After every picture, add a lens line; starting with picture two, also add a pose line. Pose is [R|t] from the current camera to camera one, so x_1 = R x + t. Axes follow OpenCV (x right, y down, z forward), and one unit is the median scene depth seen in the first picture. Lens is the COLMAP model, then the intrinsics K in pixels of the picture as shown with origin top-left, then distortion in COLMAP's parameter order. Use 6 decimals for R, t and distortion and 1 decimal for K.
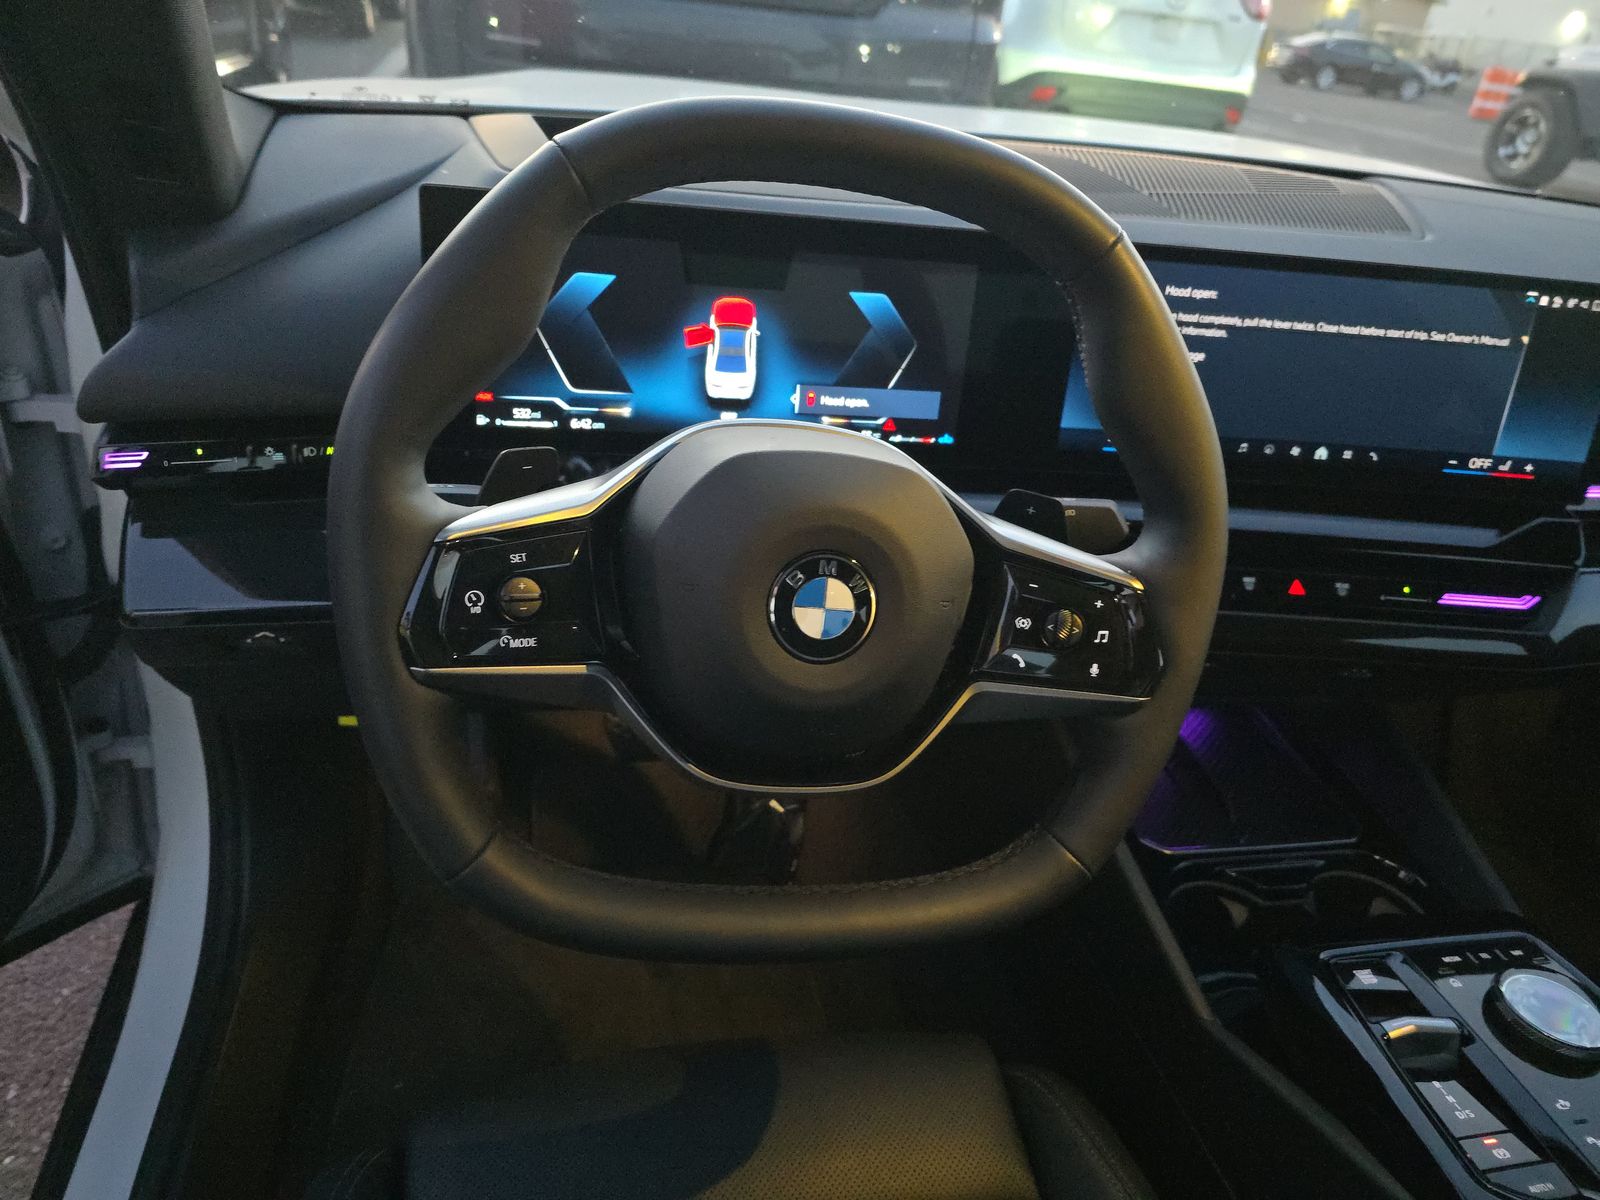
lens RADIAL K [[1095.8, 0, 800.5], [0, 1095.8, 632.8], [0, 0, 1]] dist [0.066044, -0.074154]
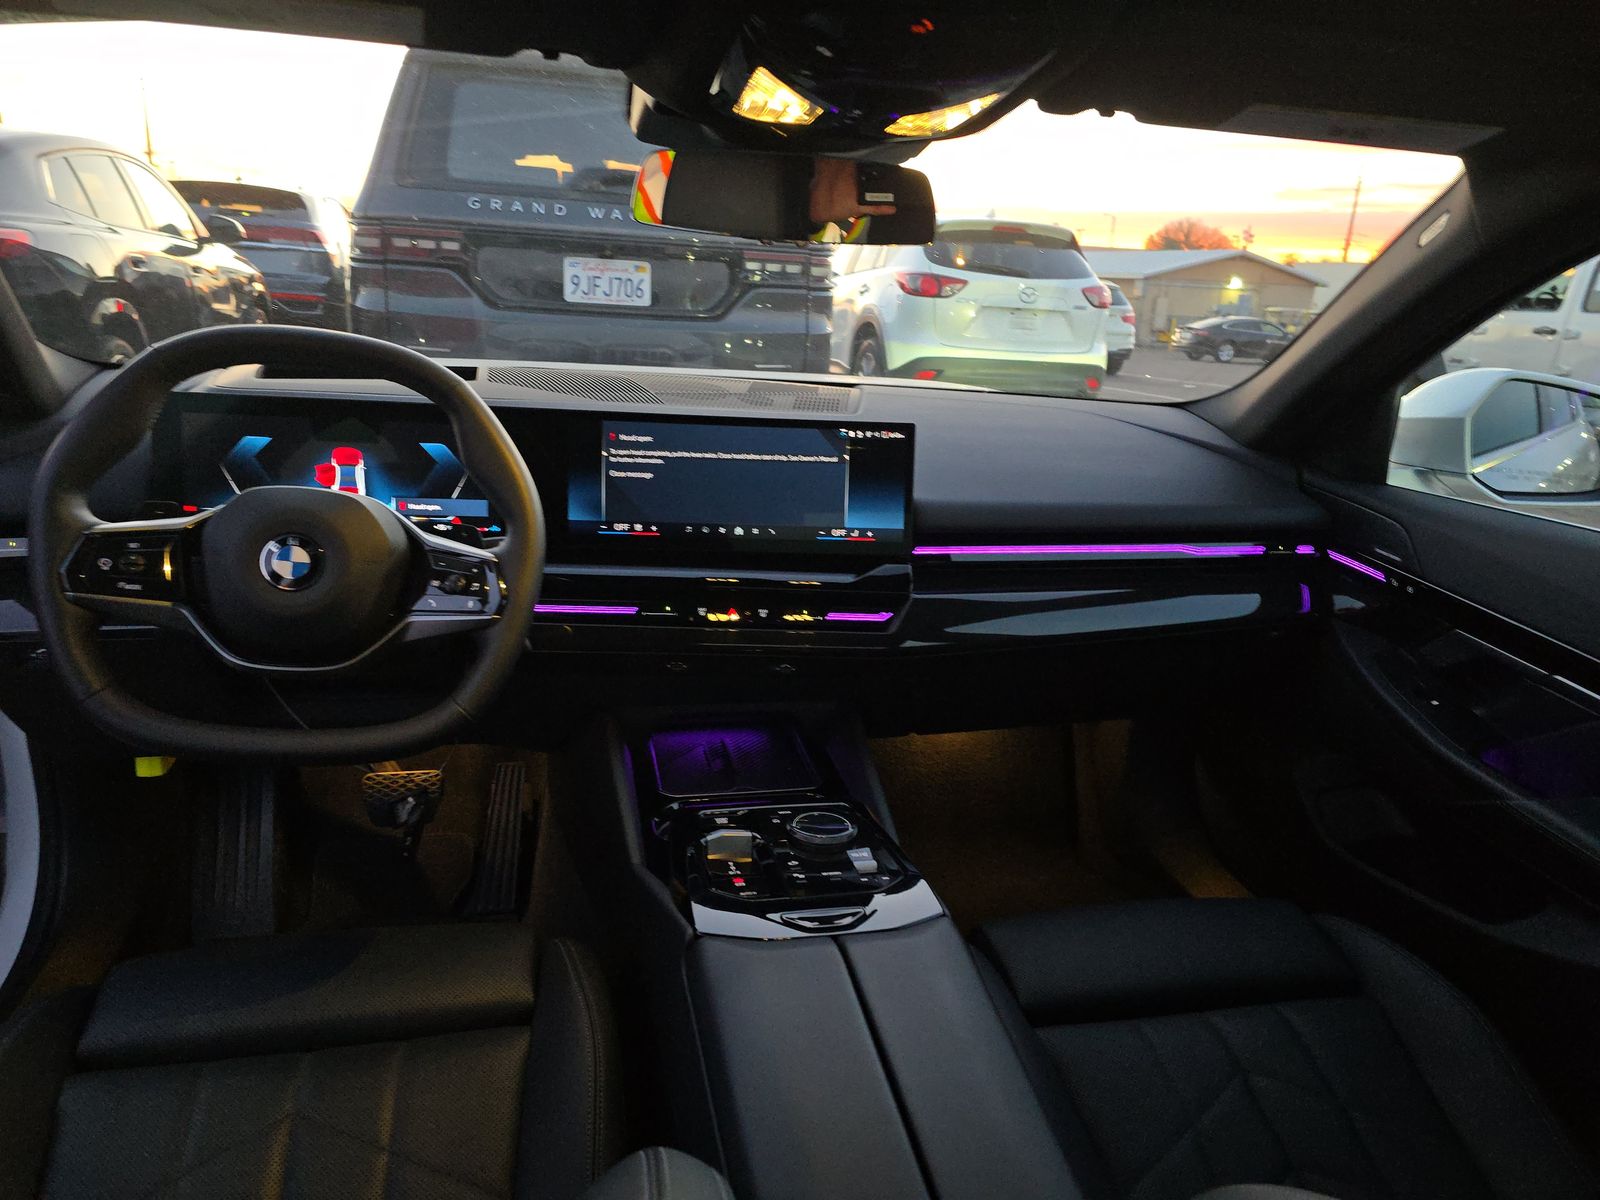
lens RADIAL K [[1095.8, 0, 800.5], [0, 1095.8, 632.8], [0, 0, 1]] dist [0.066044, -0.074154]
pose [[0.998559, -0.053639, 0.001789, 0.571163], [0.052539, 0.970199, -0.236544, 0.382995], [0.010953, 0.236297, 0.971619, -0.547223]]
